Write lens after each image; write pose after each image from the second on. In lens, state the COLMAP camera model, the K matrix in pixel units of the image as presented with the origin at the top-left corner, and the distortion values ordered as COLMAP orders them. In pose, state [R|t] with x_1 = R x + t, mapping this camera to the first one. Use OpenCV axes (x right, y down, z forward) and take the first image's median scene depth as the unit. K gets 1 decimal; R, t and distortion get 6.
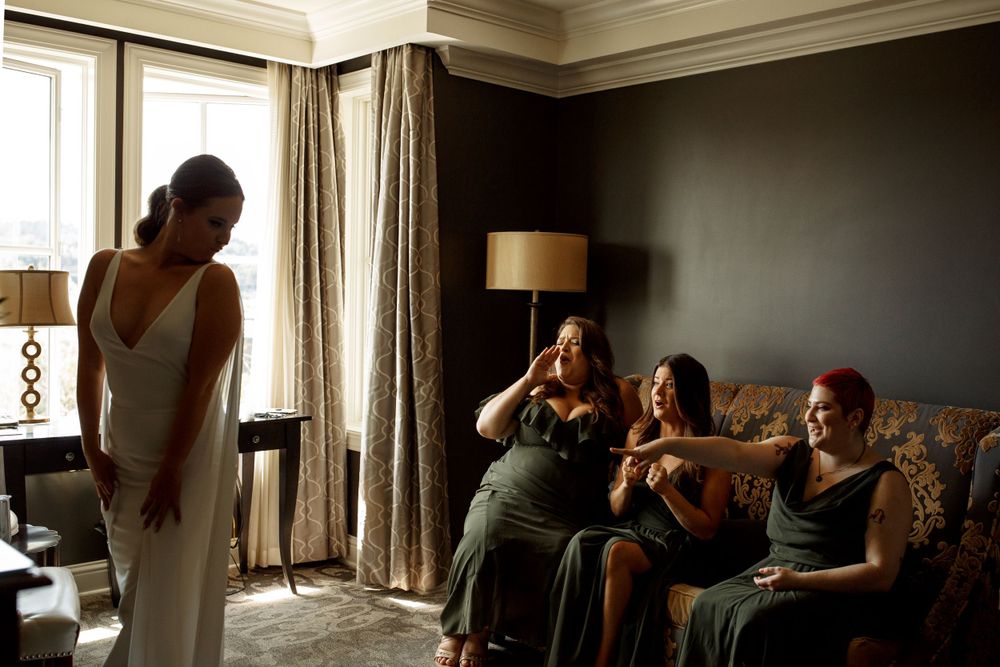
lens RADIAL K [[1018.3, 0, 460.5], [0, 1018.3, 332.4], [0, 0, 1]] dist [0.000195, -0.017539]
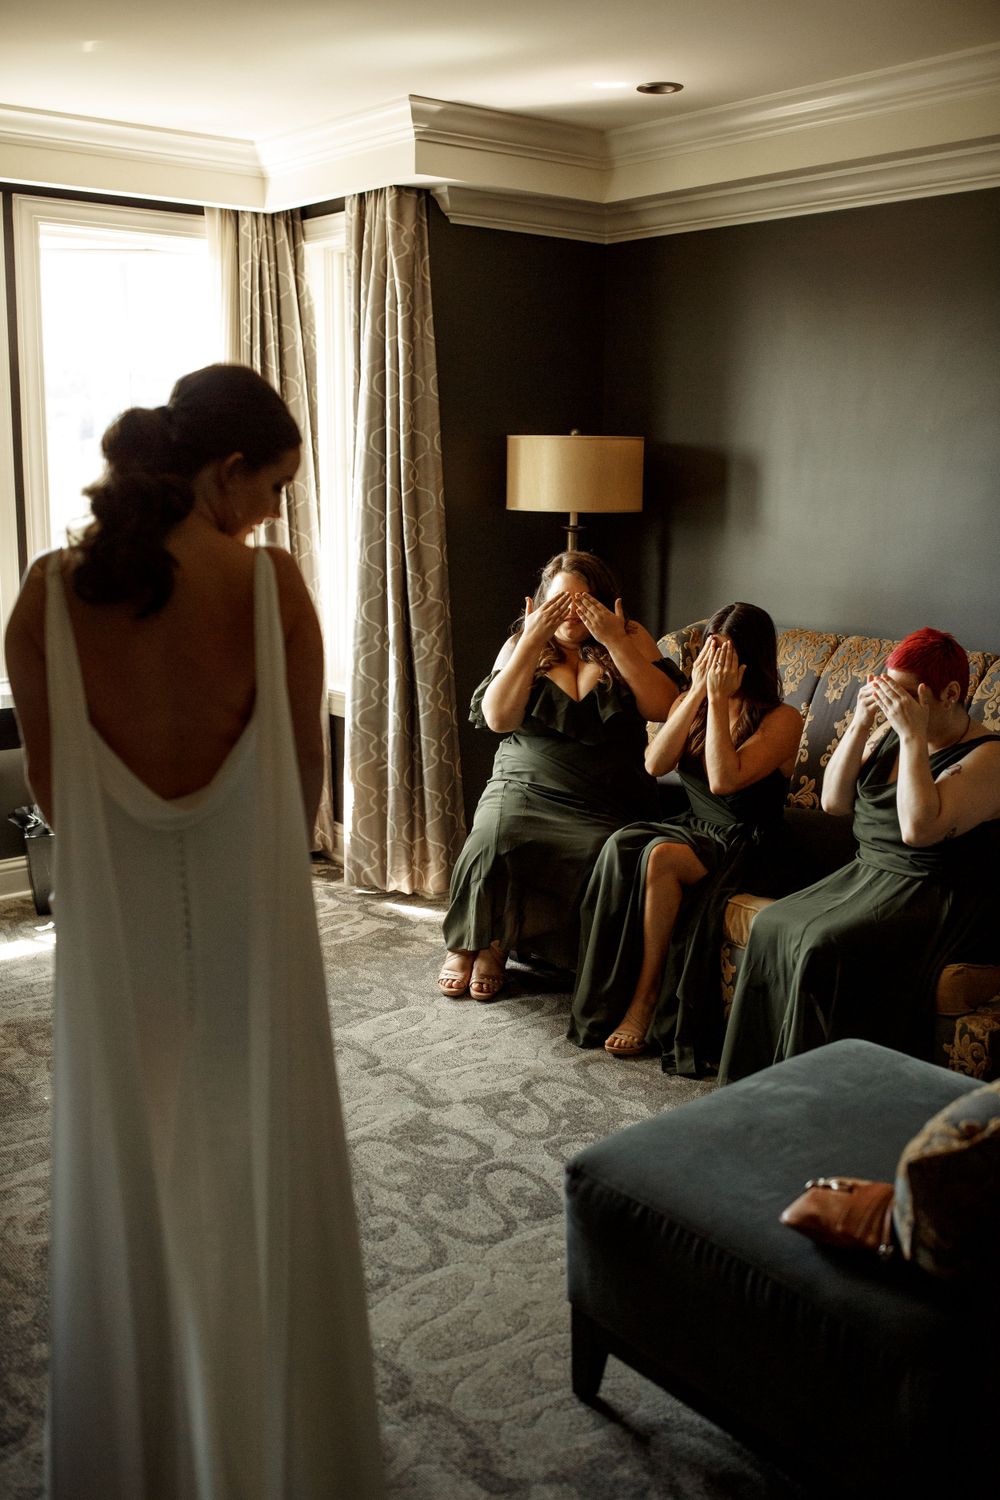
lens RADIAL K [[1527.5, 0, 500.0], [0, 1527.5, 750.0], [0, 0, 1]] dist [0.000195, -0.017539]
pose [[0.999658, 0.004956, -0.025666, 0.052400], [-0.000348, 0.984301, 0.176496, -0.069712], [0.026138, -0.176427, 0.983967, -0.147644]]
